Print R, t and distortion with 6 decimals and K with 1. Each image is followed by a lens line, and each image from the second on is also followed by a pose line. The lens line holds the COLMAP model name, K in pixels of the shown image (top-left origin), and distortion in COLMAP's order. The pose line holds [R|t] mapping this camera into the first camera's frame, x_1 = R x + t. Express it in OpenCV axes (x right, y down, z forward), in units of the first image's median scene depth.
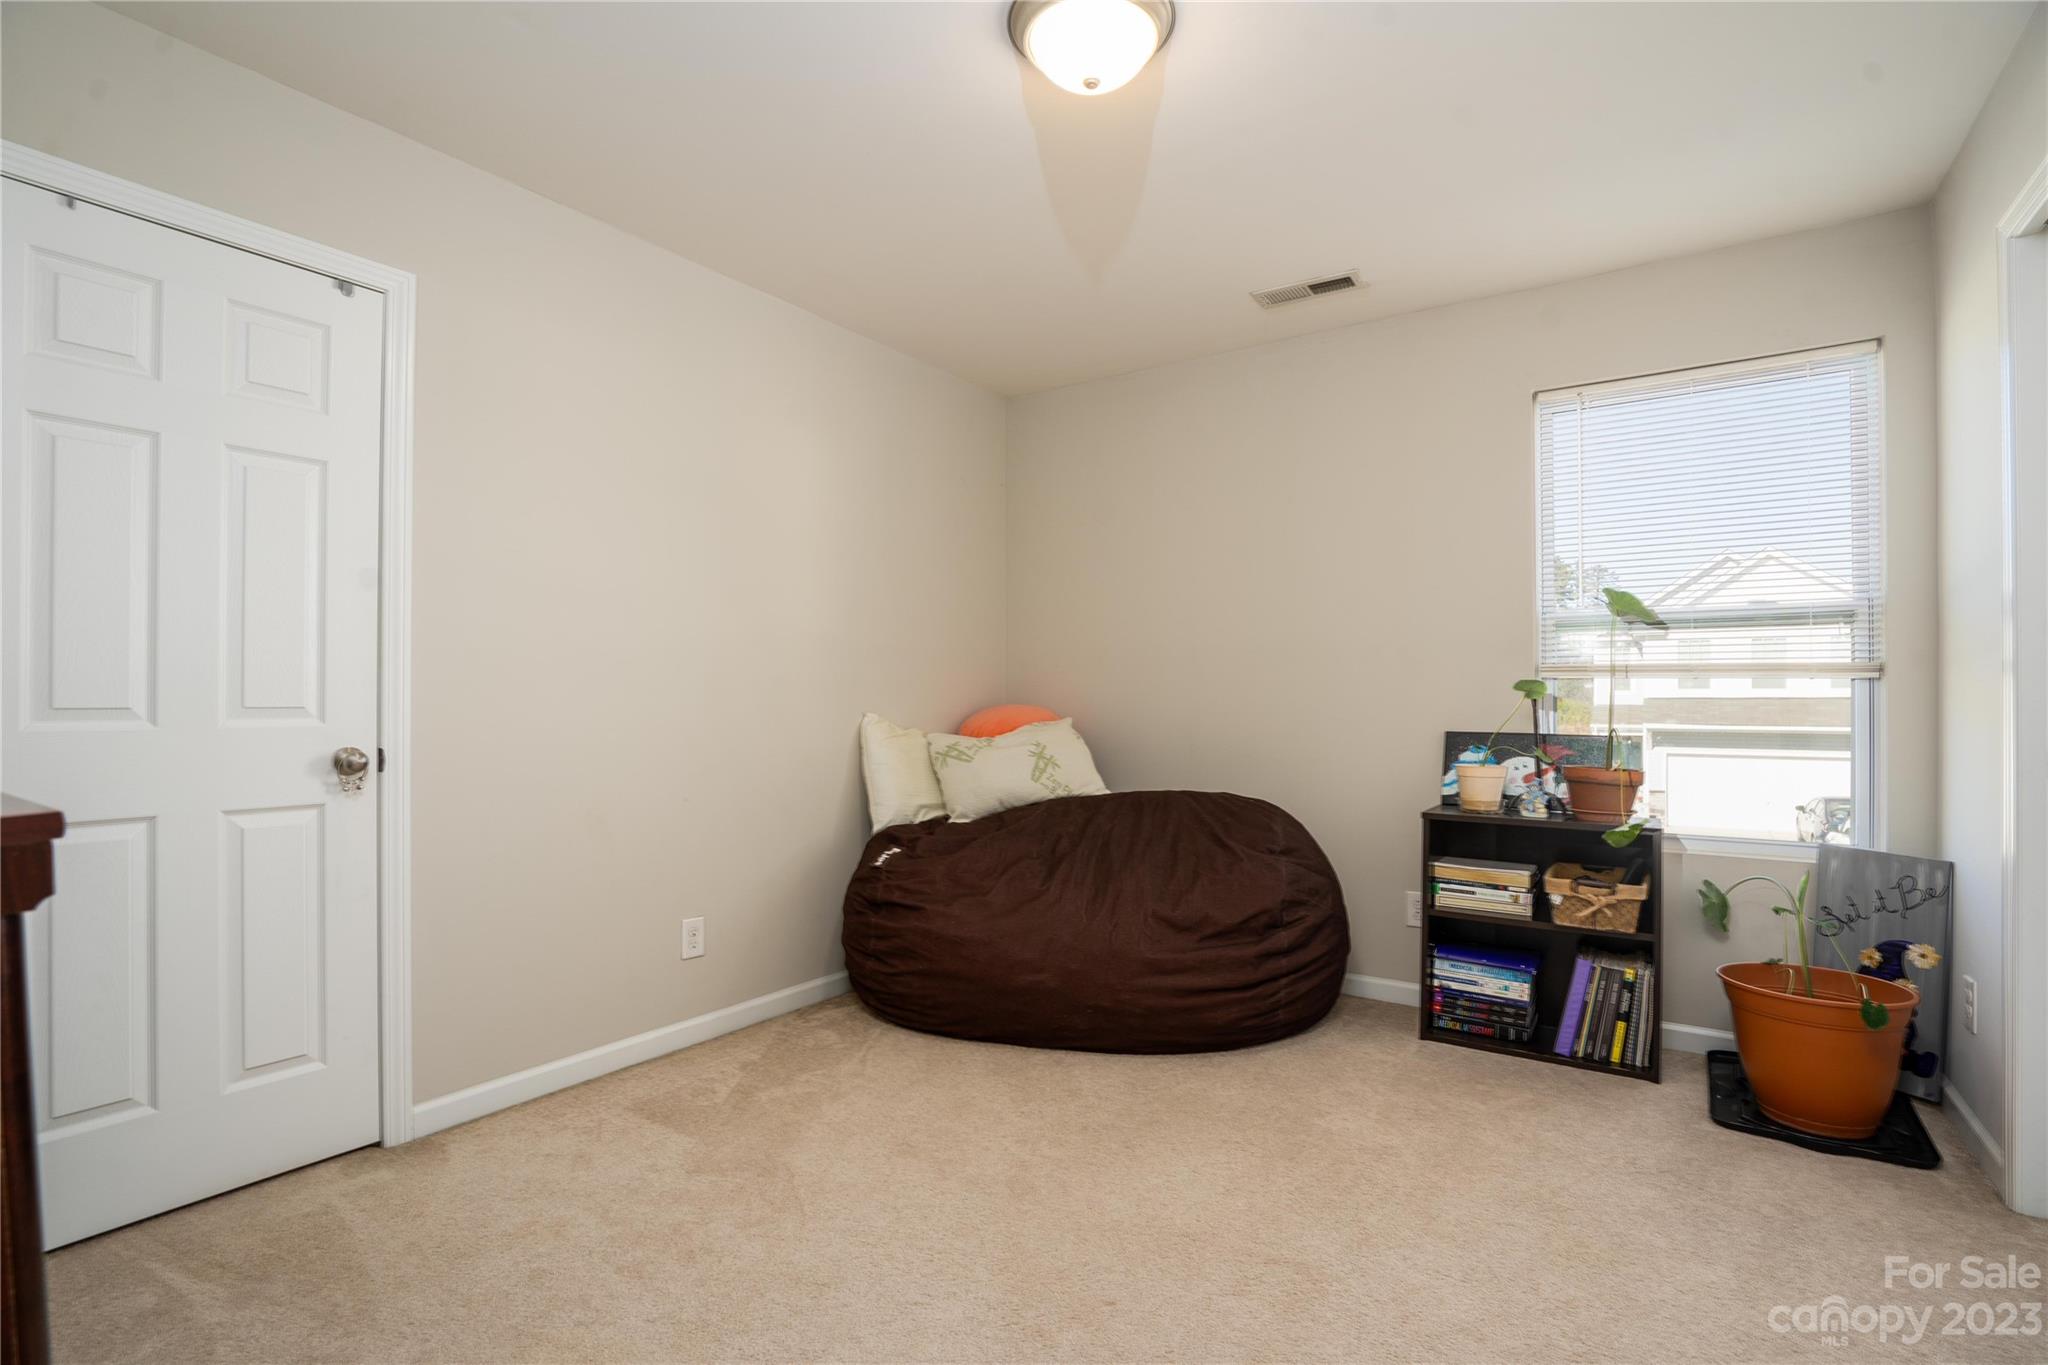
lens RADIAL K [[954.1, 0, 1021.8], [0, 954.1, 691.3], [0, 0, 1]] dist [-0.066893, 0.029003]
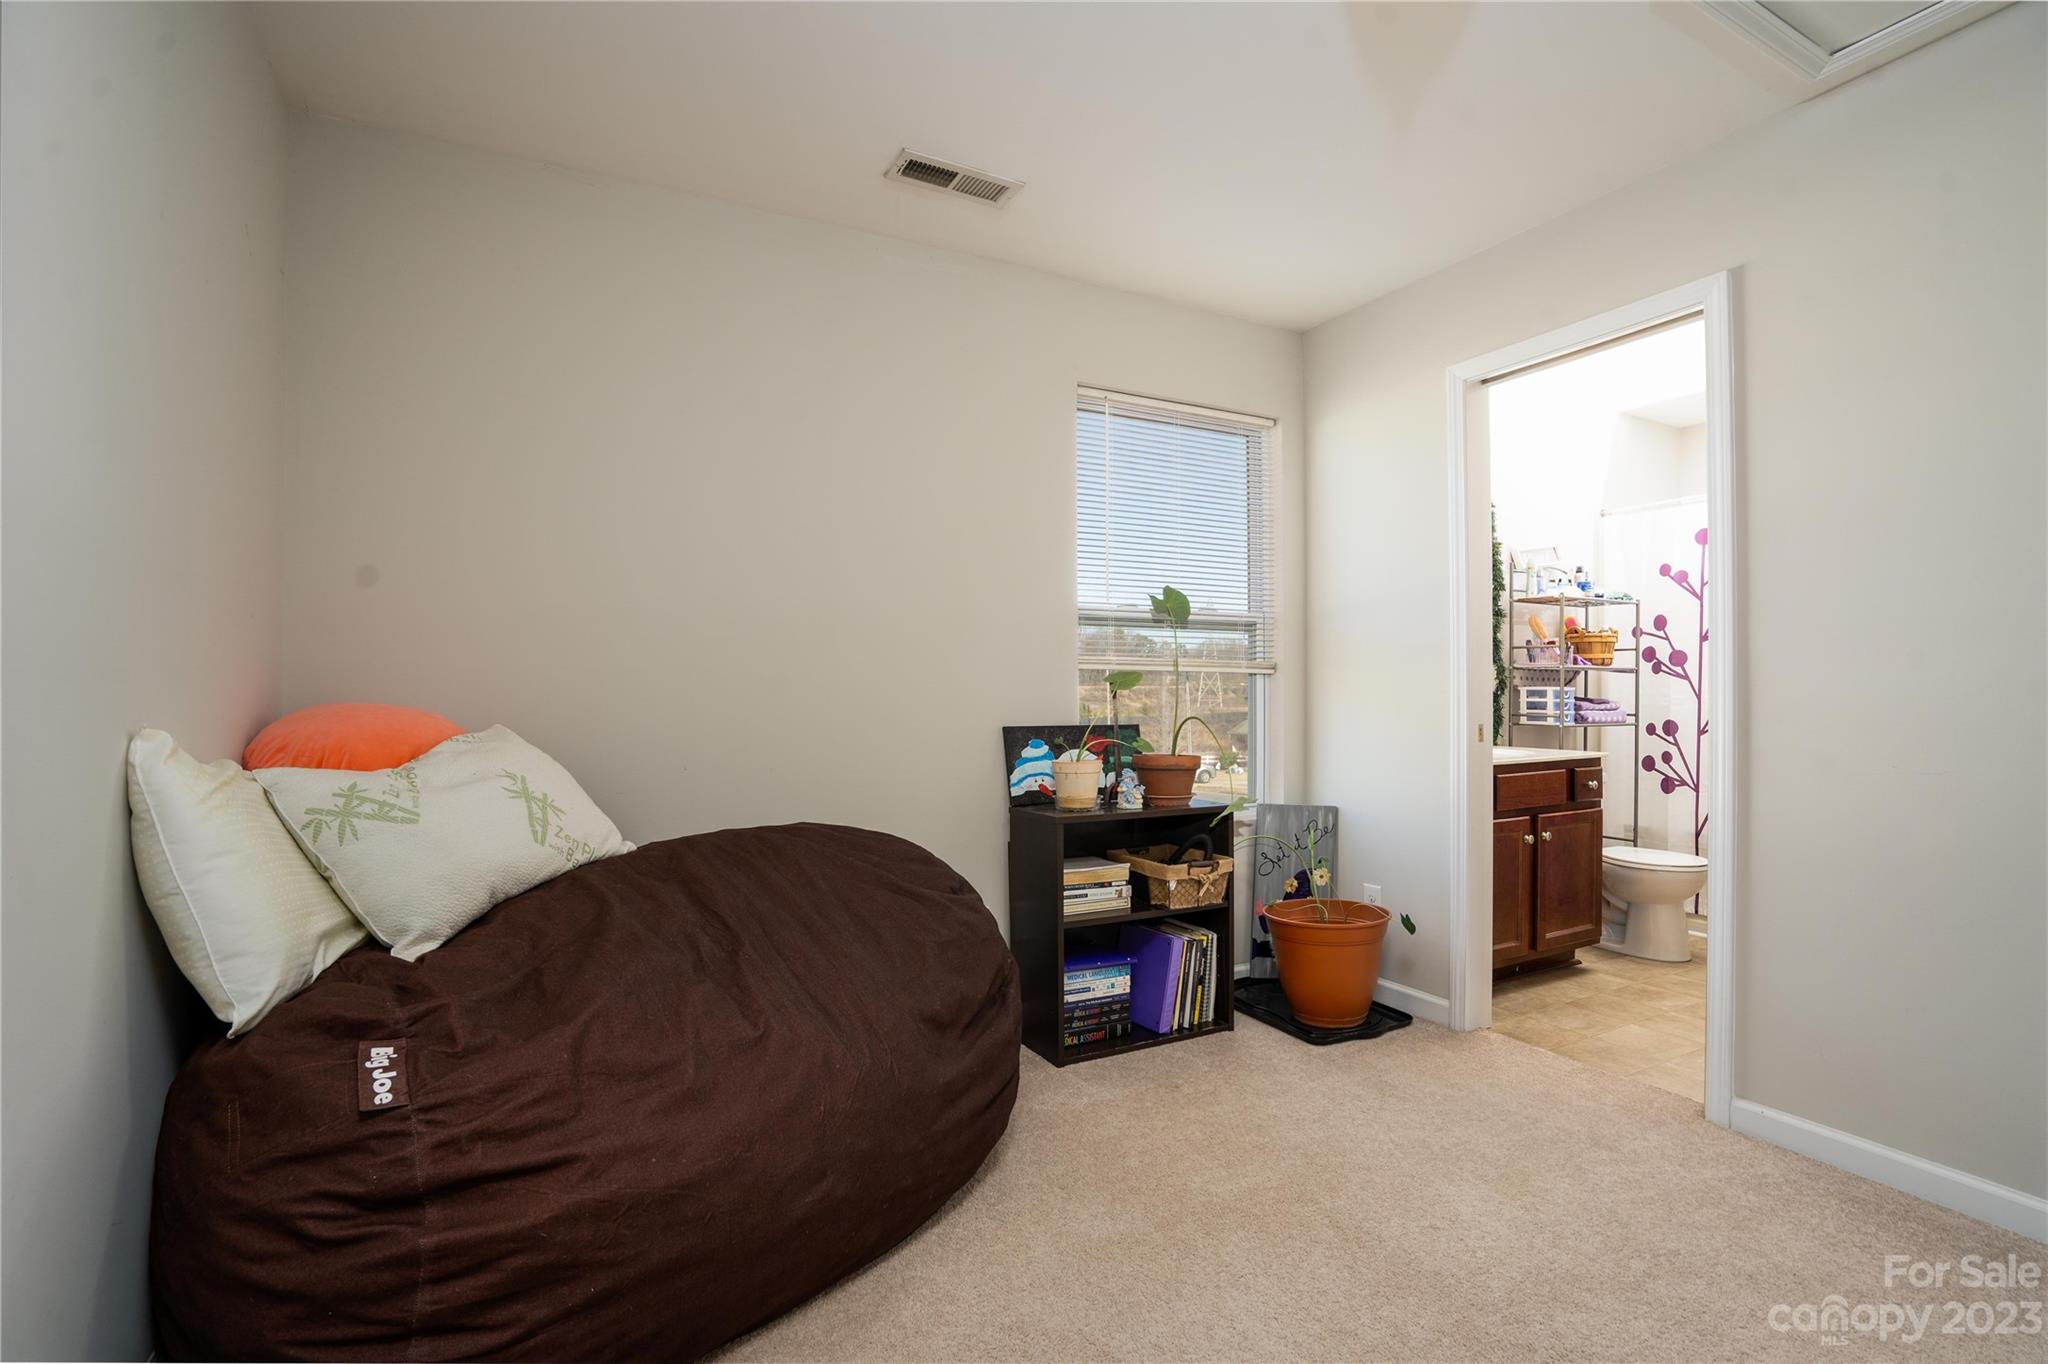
lens RADIAL K [[954.1, 0, 1021.8], [0, 954.1, 690.8], [0, 0, 1]] dist [-0.066893, 0.029003]
pose [[0.456822, -0.000789, 0.889558, -0.407984], [-0.006067, 0.999974, 0.004002, 0.004709], [-0.889537, -0.007225, 0.456805, 0.628530]]
